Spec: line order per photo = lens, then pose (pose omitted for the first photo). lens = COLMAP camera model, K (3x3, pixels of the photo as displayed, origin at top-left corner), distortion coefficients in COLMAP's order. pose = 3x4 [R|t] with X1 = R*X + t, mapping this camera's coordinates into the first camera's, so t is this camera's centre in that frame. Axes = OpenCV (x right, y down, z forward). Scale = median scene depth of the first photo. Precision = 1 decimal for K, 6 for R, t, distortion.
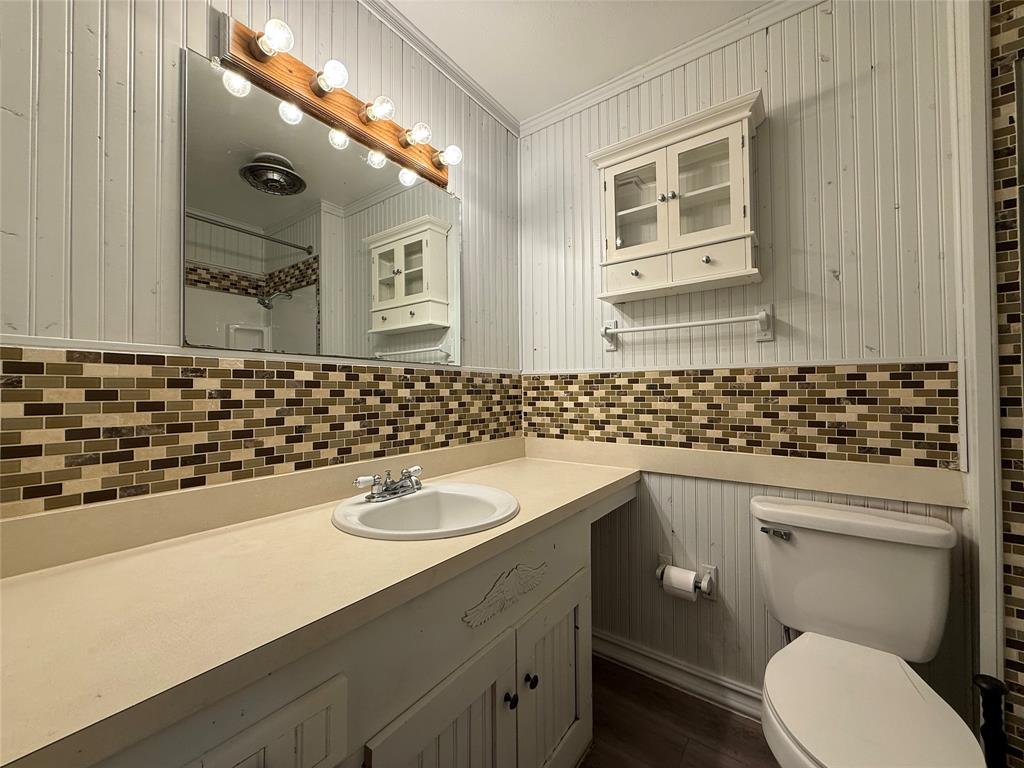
lens RADIAL K [[405.3, 0, 512.0], [0, 405.3, 384.0], [0, 0, 1]] dist [-0.005937, 0.000045]
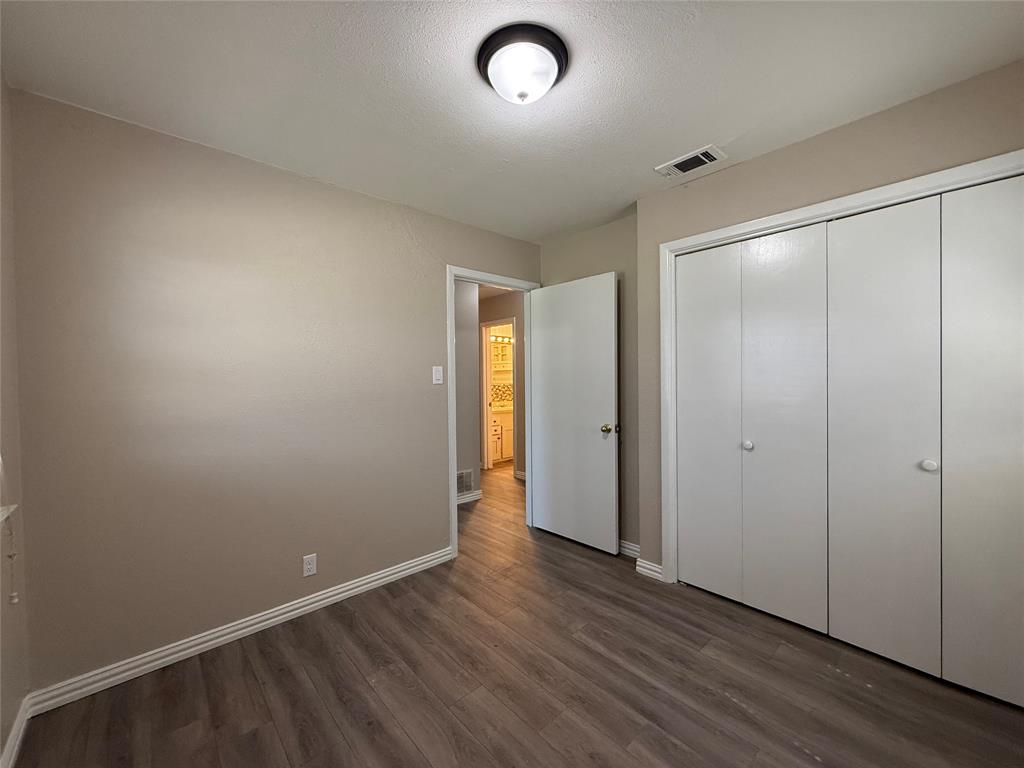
lens RADIAL K [[405.3, 0, 512.0], [0, 405.3, 384.0], [0, 0, 1]] dist [-0.005937, 0.000045]
pose [[0.980553, 0.003173, -0.196230, 0.524651], [0.002454, 0.999593, 0.028426, -0.119175], [0.196240, -0.028355, 0.980146, -2.482053]]
